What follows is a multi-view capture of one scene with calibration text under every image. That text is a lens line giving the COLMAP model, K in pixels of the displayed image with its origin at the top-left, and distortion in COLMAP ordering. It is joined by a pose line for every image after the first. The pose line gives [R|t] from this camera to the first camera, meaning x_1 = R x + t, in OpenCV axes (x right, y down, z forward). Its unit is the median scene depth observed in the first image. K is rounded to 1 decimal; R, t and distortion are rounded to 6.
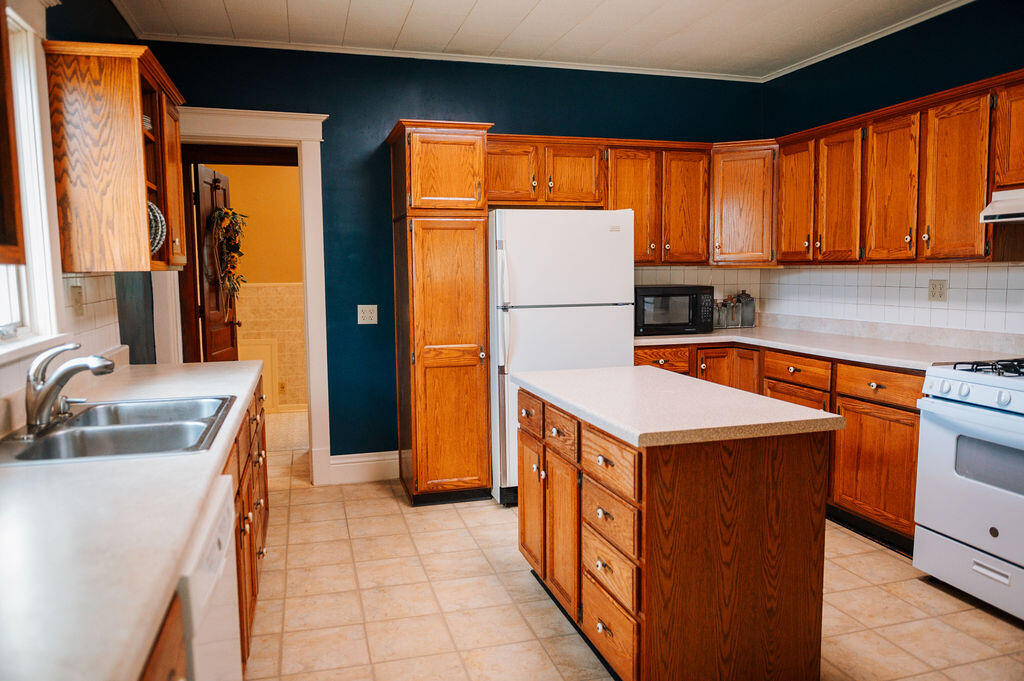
lens RADIAL K [[728.5, 0, 511.5], [0, 728.5, 339.8], [0, 0, 1]] dist [-0.011663, -0.003782]
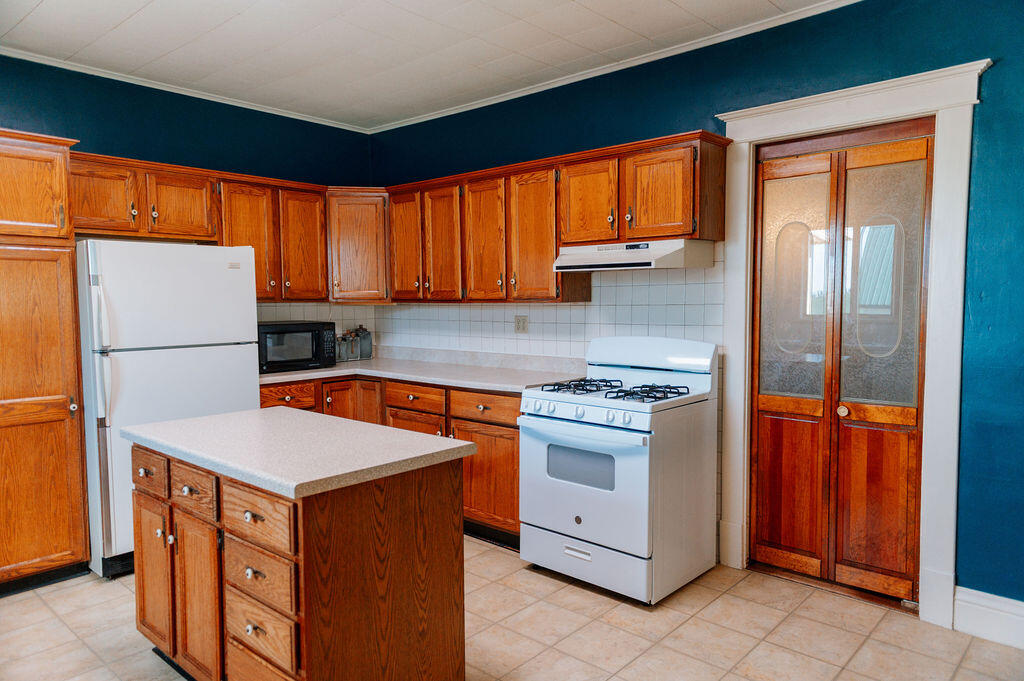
lens RADIAL K [[685.8, 0, 517.5], [0, 685.8, 344.7], [0, 0, 1]] dist [0.036388, 0.004835]
pose [[0.850433, -0.030347, 0.525207, -0.027708], [0.046736, 0.998746, -0.017969, -0.015424], [-0.524003, 0.039827, 0.850785, 0.026691]]
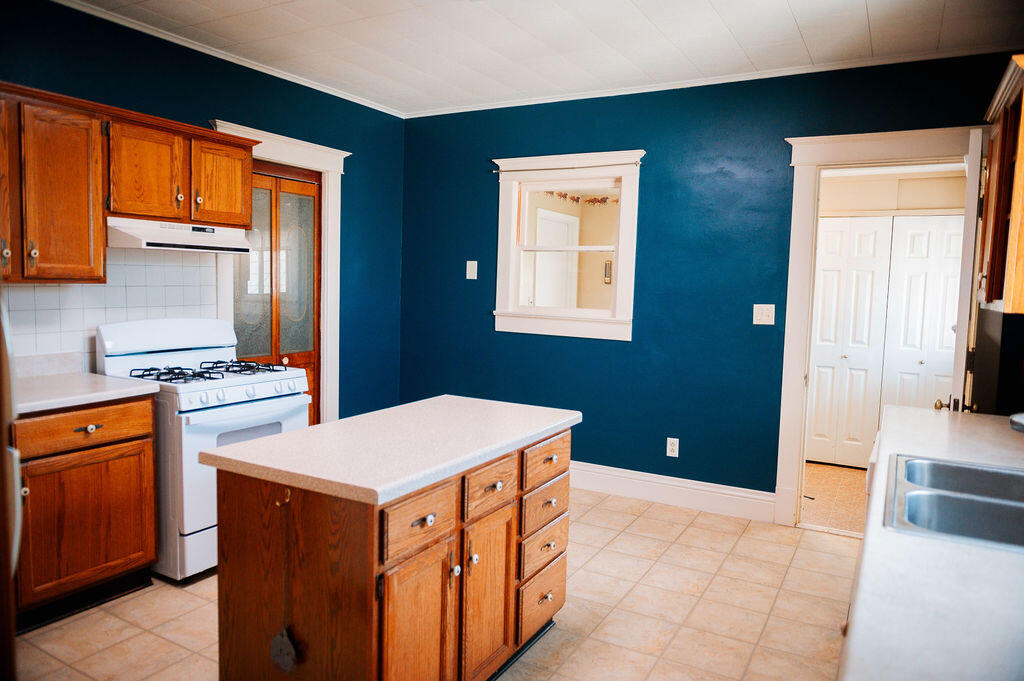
lens RADIAL K [[685.8, 0, 508.1], [0, 685.8, 333.8], [0, 0, 1]] dist [0.036388, 0.004835]
pose [[-0.688917, -0.054693, 0.722774, -0.421080], [0.059809, 0.989459, 0.131882, -0.124164], [-0.722368, 0.134084, -0.678385, 1.180713]]
